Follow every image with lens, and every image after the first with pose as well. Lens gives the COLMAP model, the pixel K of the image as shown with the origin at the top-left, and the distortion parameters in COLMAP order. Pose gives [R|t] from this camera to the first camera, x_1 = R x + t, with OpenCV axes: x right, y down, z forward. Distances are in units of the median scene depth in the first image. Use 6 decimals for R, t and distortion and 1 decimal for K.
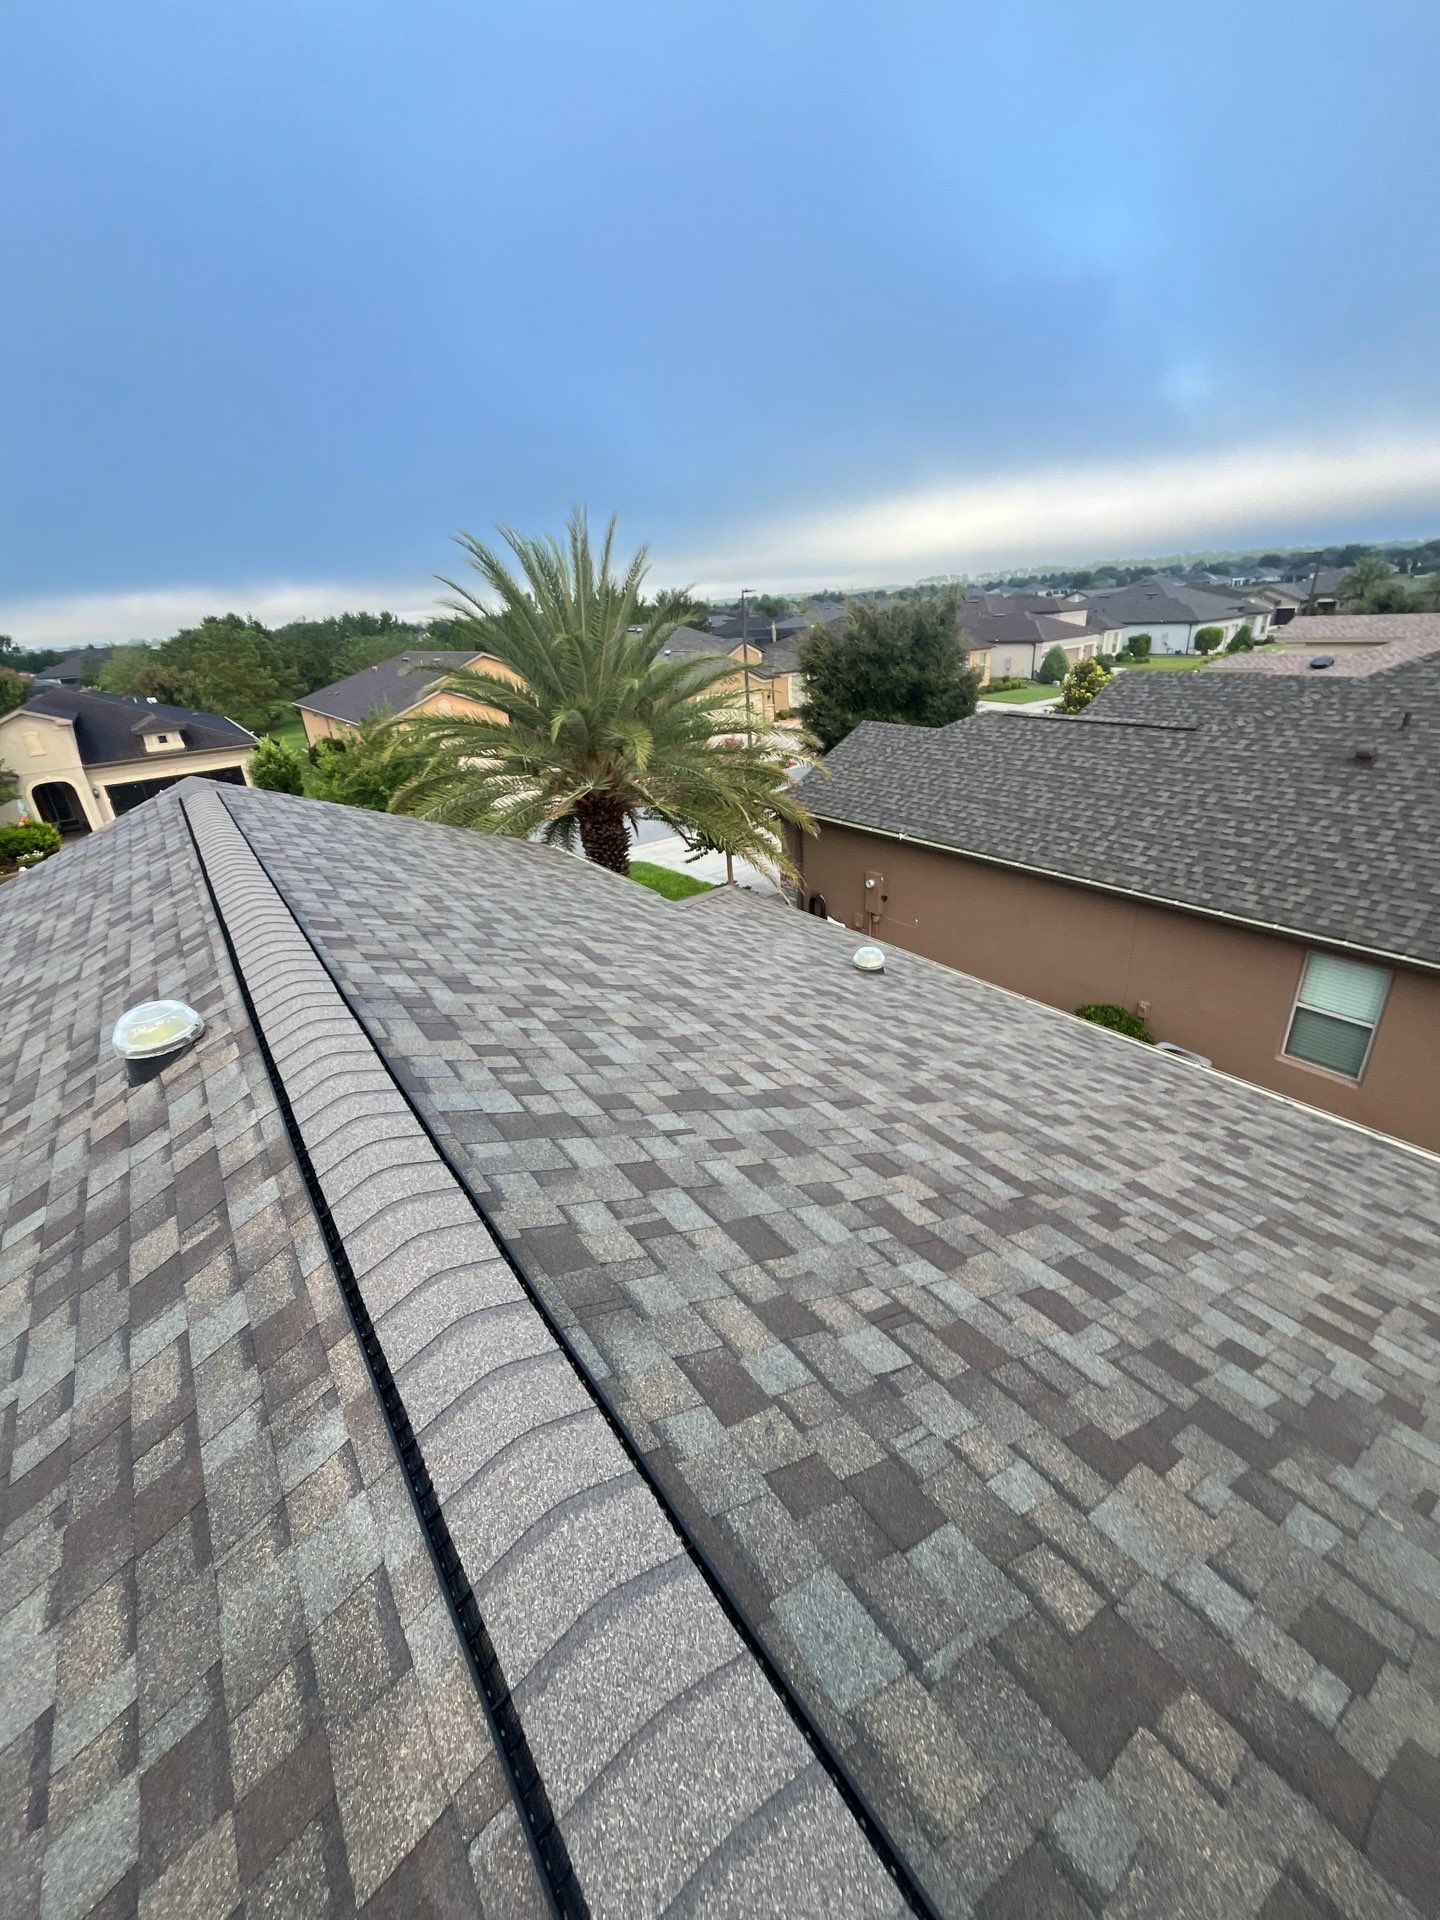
lens RADIAL K [[769.9, 0, 720.0], [0, 769.9, 960.0], [0, 0, 1]] dist [-0.003831, -0.000094]
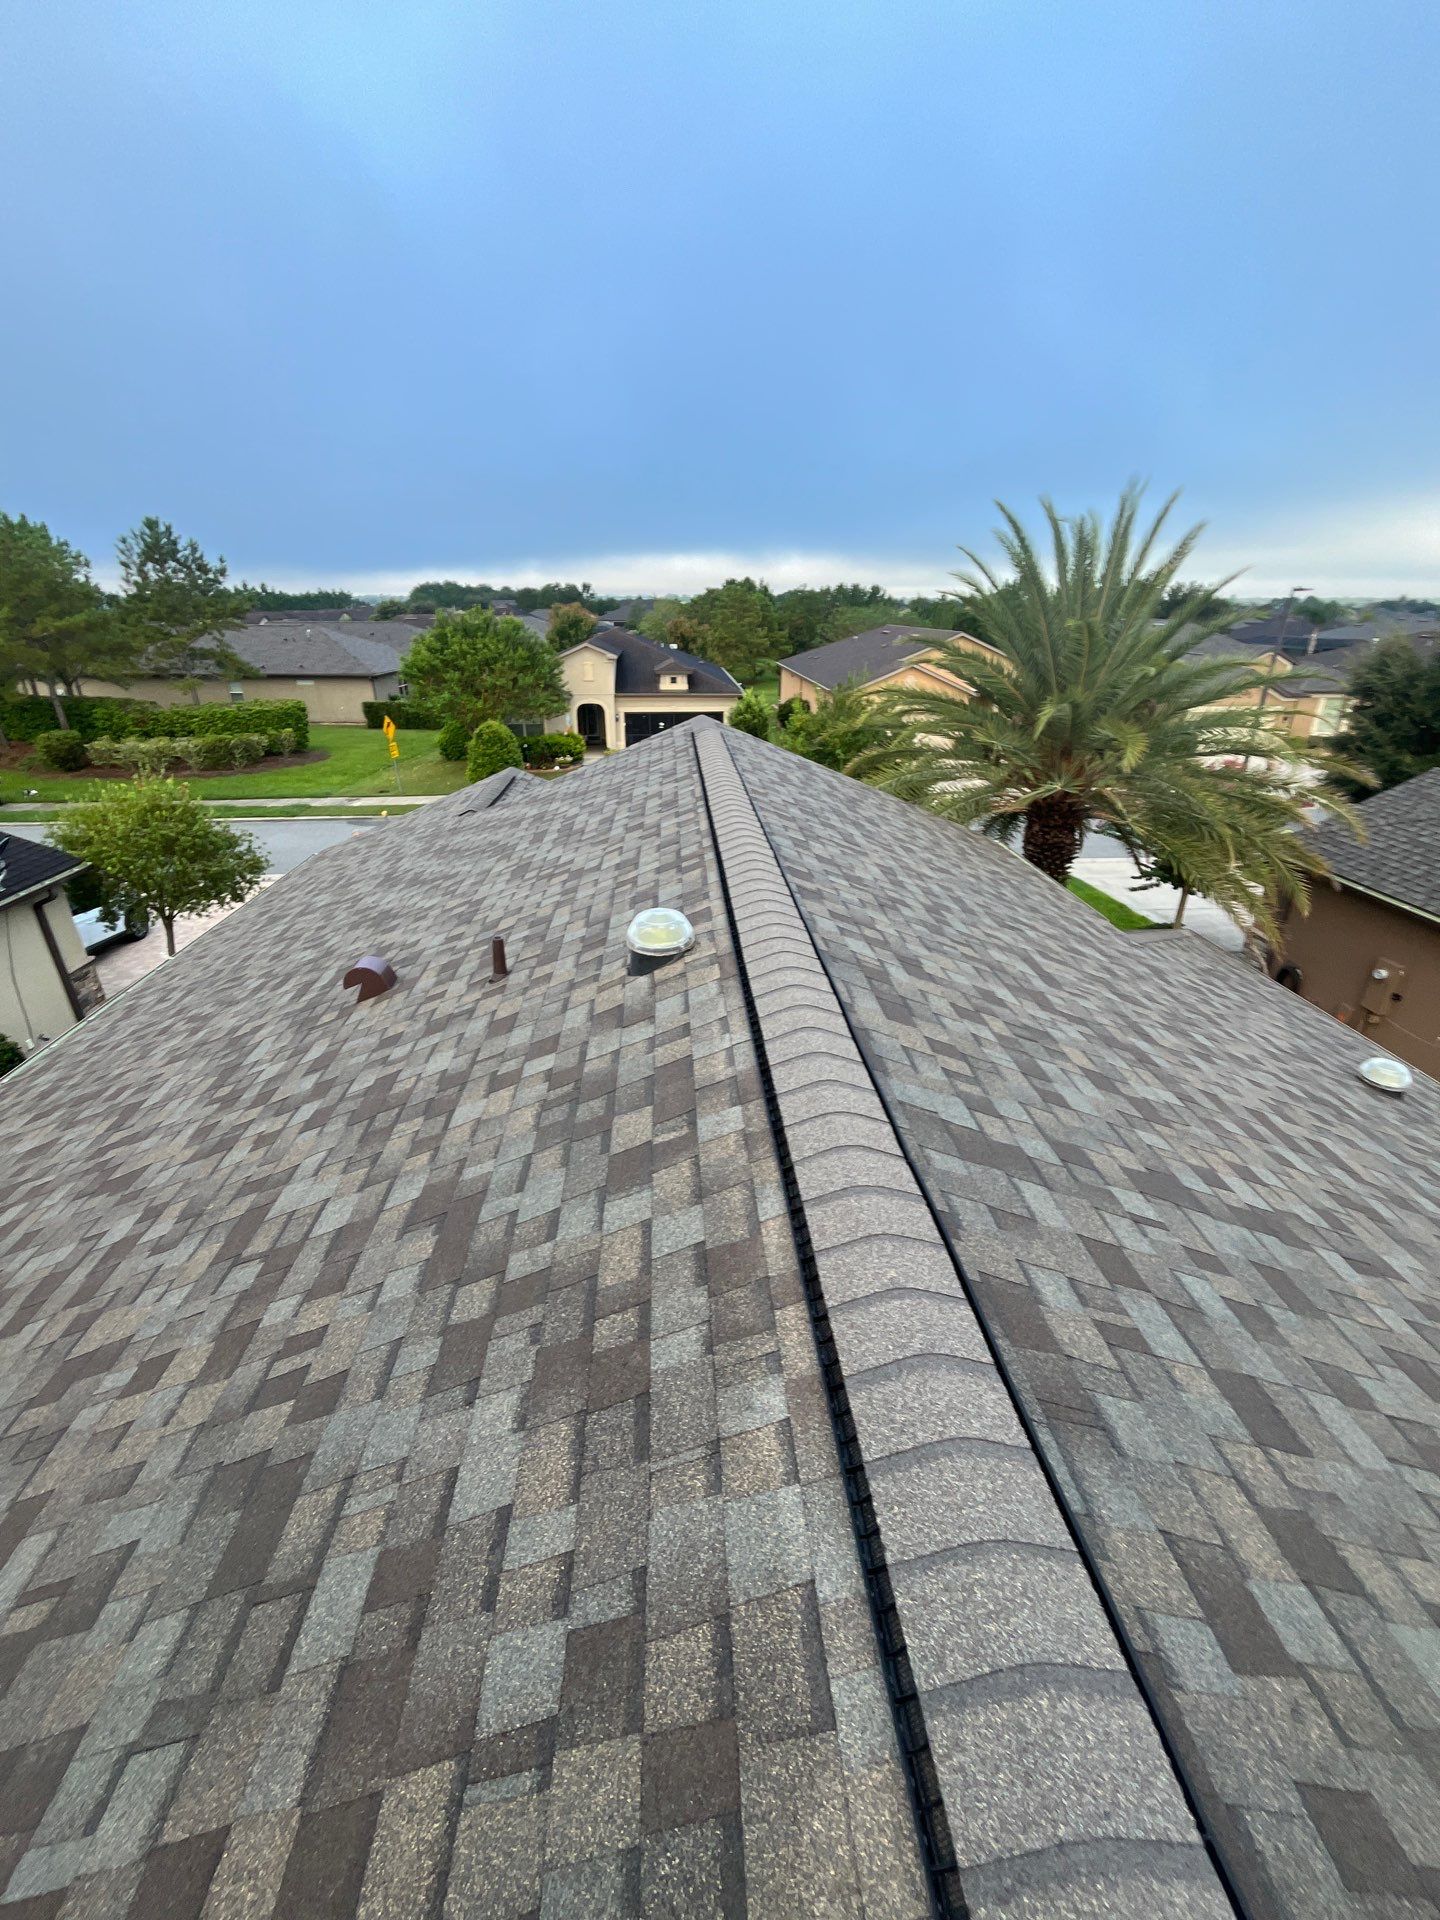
lens RADIAL K [[770.0, 0, 723.9], [0, 770.0, 960.1], [0, 0, 1]] dist [-0.004425, -0.000063]
pose [[0.850247, 0.281952, -0.444504, -0.112691], [-0.272490, 0.958253, 0.086607, 0.004628], [0.450366, 0.047486, 0.891581, 0.029834]]
